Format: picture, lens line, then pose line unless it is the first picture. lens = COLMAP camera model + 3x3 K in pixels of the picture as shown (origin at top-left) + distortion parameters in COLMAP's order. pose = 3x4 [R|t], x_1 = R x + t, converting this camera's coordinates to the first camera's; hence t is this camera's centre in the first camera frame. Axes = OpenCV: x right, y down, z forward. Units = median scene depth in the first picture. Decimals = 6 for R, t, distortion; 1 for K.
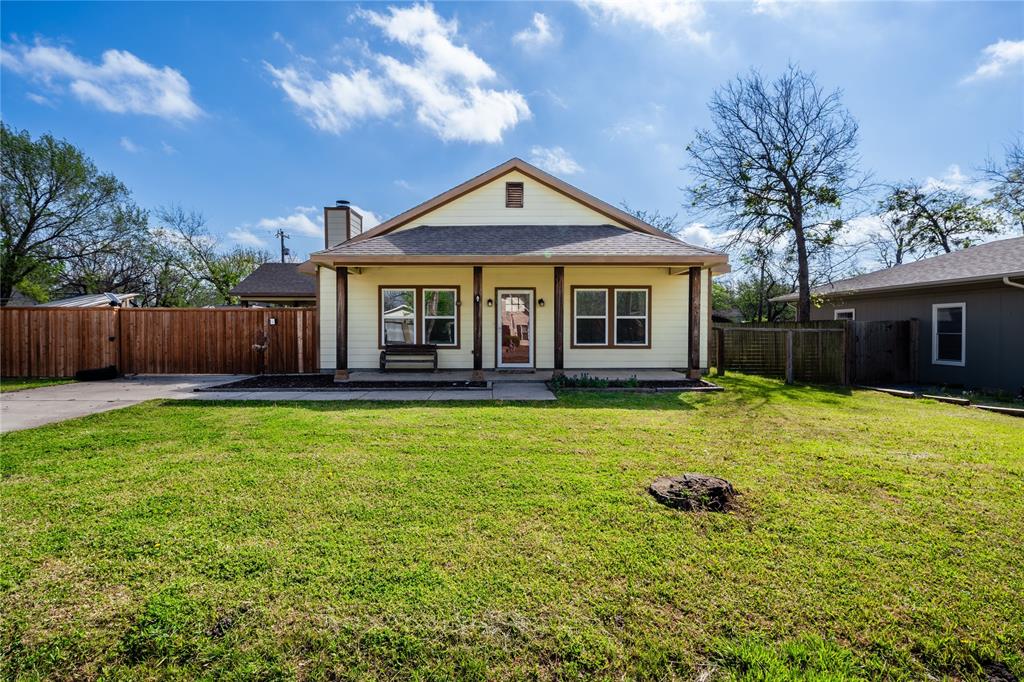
lens RADIAL K [[477.2, 0, 508.3], [0, 477.2, 333.5], [0, 0, 1]] dist [0.004443, 0.000129]
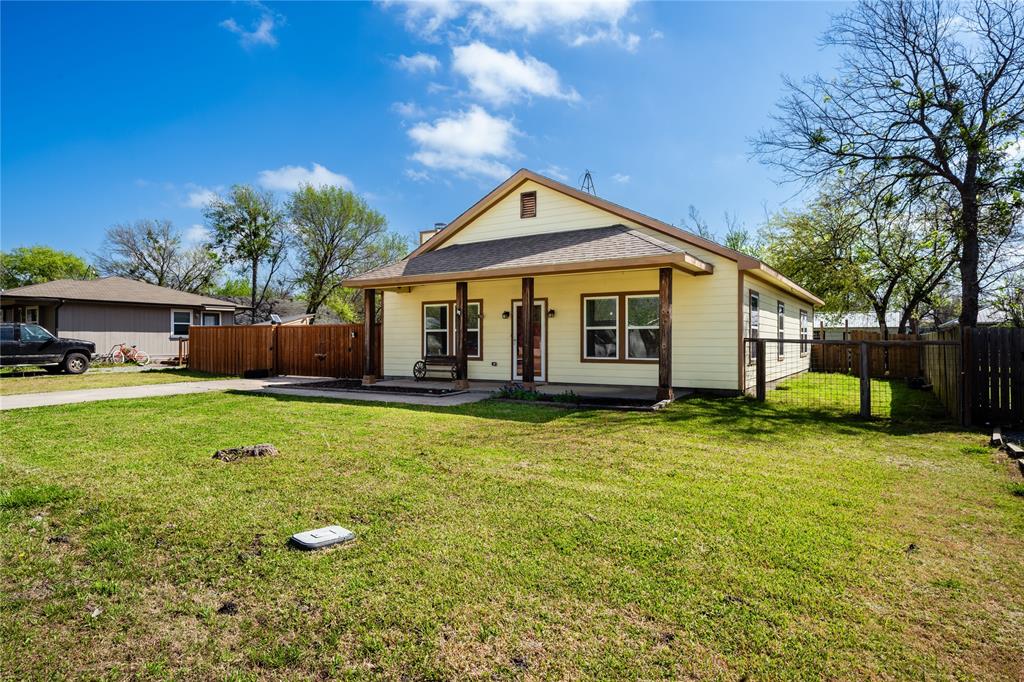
lens RADIAL K [[571.1, 0, 511.6], [0, 571.1, 336.5], [0, 0, 1]] dist [0.002176, 0.000967]
pose [[0.839142, -0.004634, -0.543893, 0.628848], [-0.004553, 0.999869, -0.015544, -0.000318], [0.543894, 0.015520, 0.839011, -0.001907]]
